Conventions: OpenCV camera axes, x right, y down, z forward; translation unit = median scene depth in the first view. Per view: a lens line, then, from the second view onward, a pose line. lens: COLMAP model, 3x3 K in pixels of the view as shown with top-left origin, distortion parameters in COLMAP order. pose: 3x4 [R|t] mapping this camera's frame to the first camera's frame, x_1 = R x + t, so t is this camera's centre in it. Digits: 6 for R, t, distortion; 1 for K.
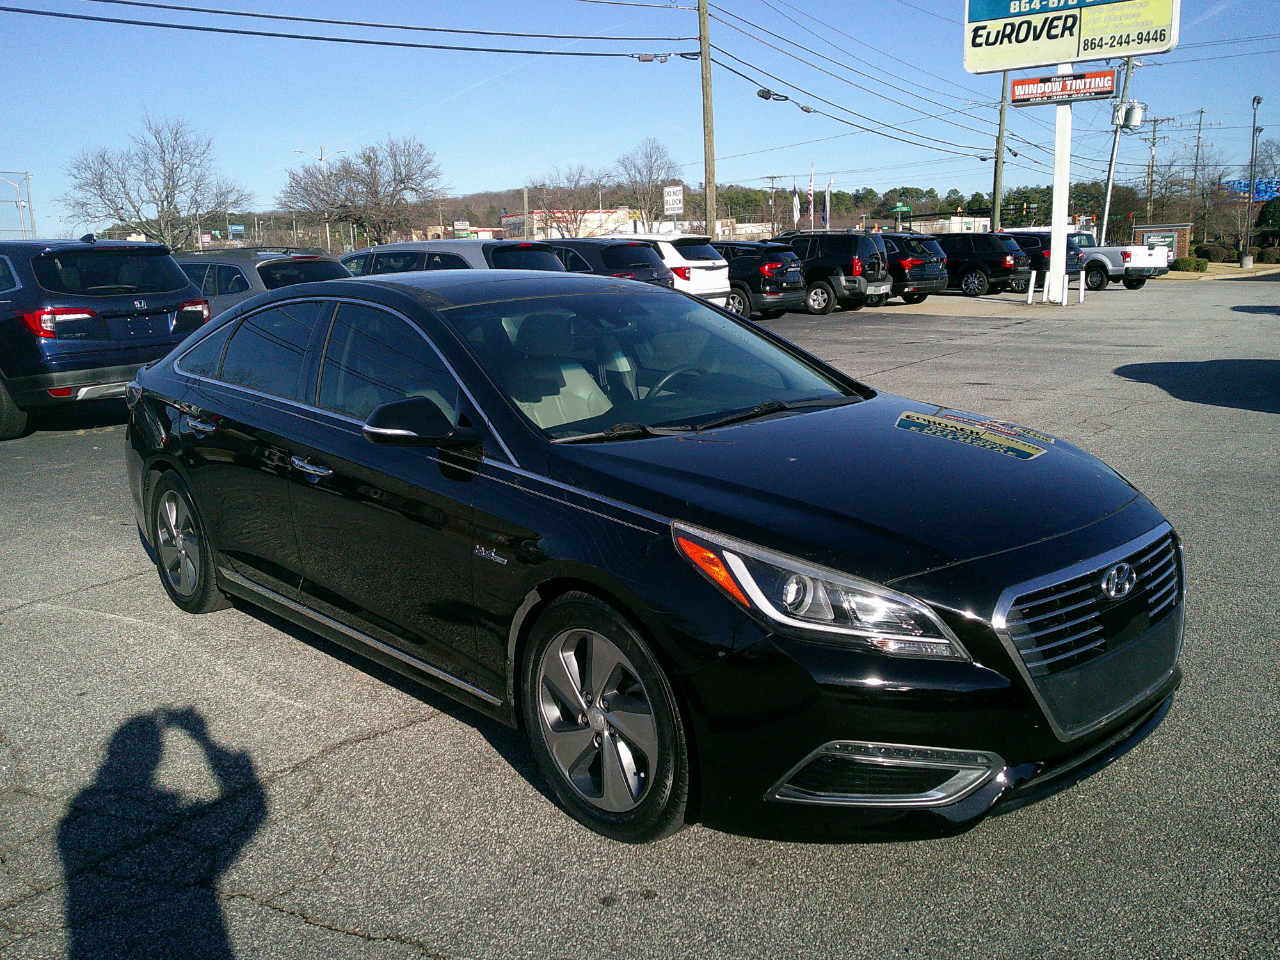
lens RADIAL K [[1094.8, 0, 618.2], [0, 1094.8, 478.9], [0, 0, 1]] dist [0.055187, -0.125797]
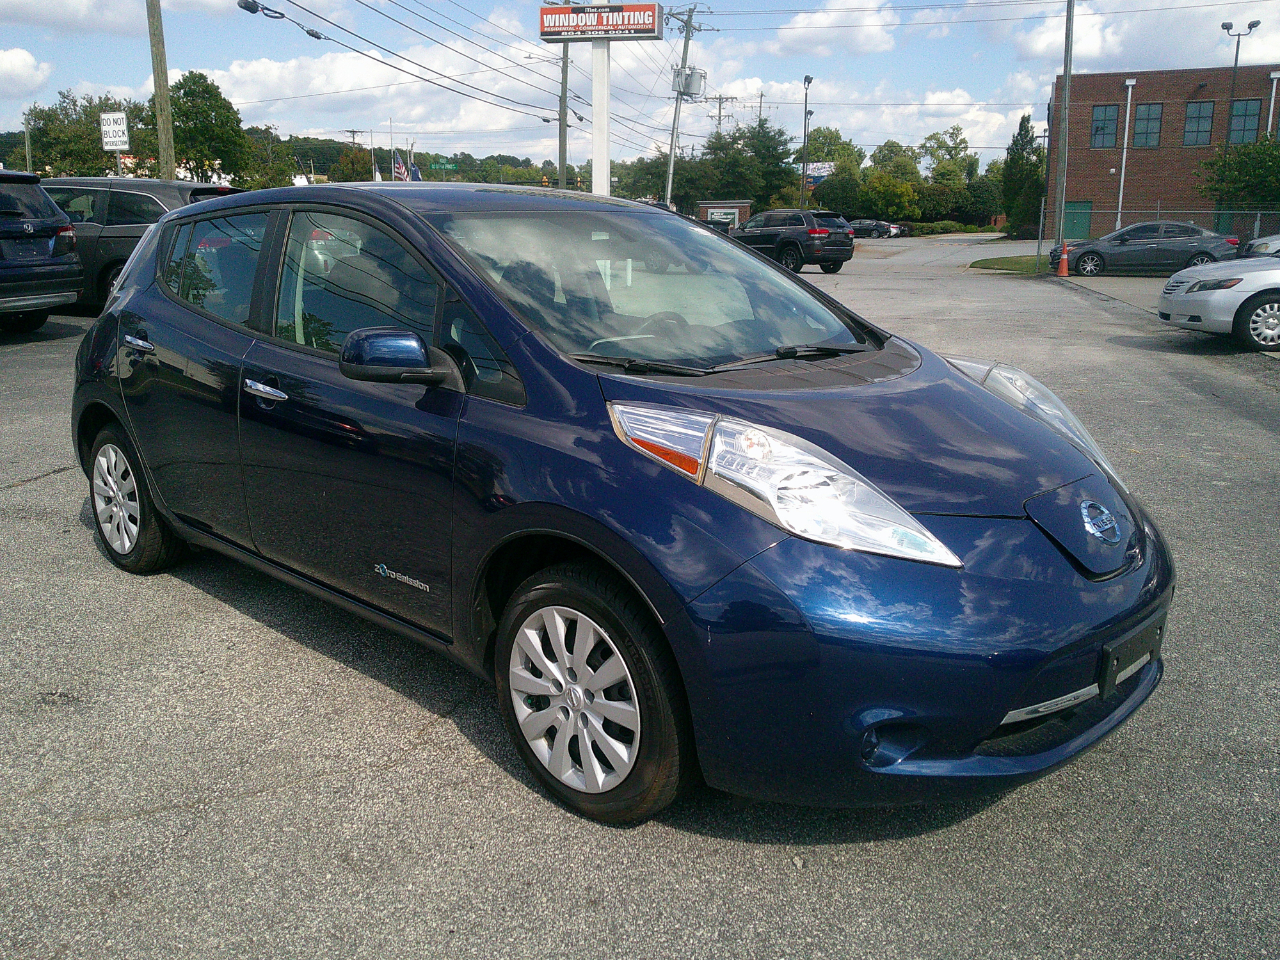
lens RADIAL K [[1094.8, 0, 632.2], [0, 1094.8, 472.4], [0, 0, 1]] dist [0.055187, -0.125797]
pose [[0.935066, -0.041143, 0.352079, 0.121025], [0.032093, 0.998988, 0.031504, -0.043308], [-0.353018, -0.018159, 0.935440, 0.210735]]
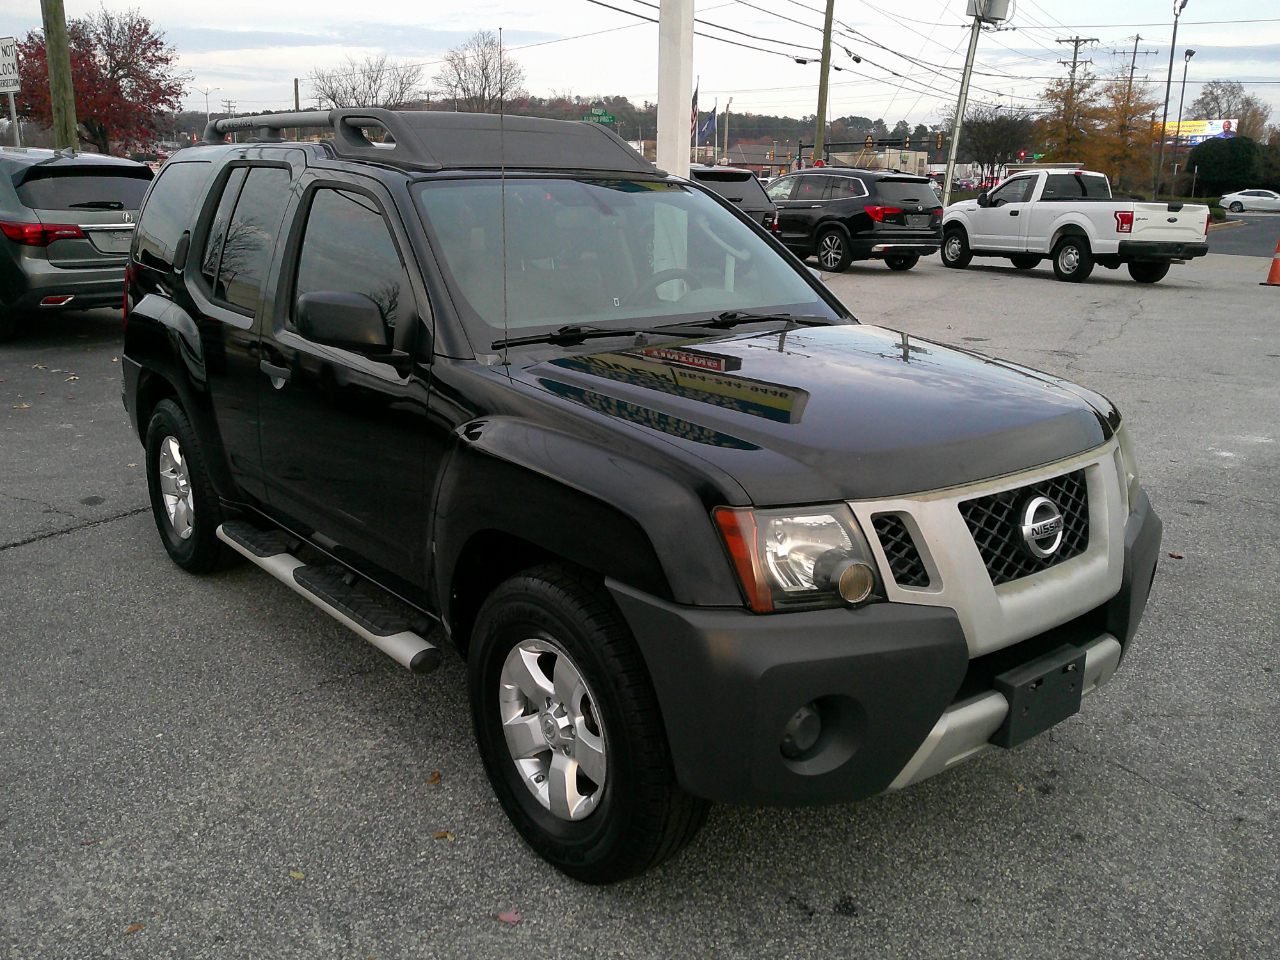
lens RADIAL K [[1094.8, 0, 664.1], [0, 1094.8, 471.2], [0, 0, 1]] dist [0.055187, -0.125797]
pose [[0.996415, 0.022388, 0.081588, 0.359810], [-0.027322, 0.997832, 0.059879, -0.118895], [-0.080070, -0.061894, 0.994866, 0.520465]]
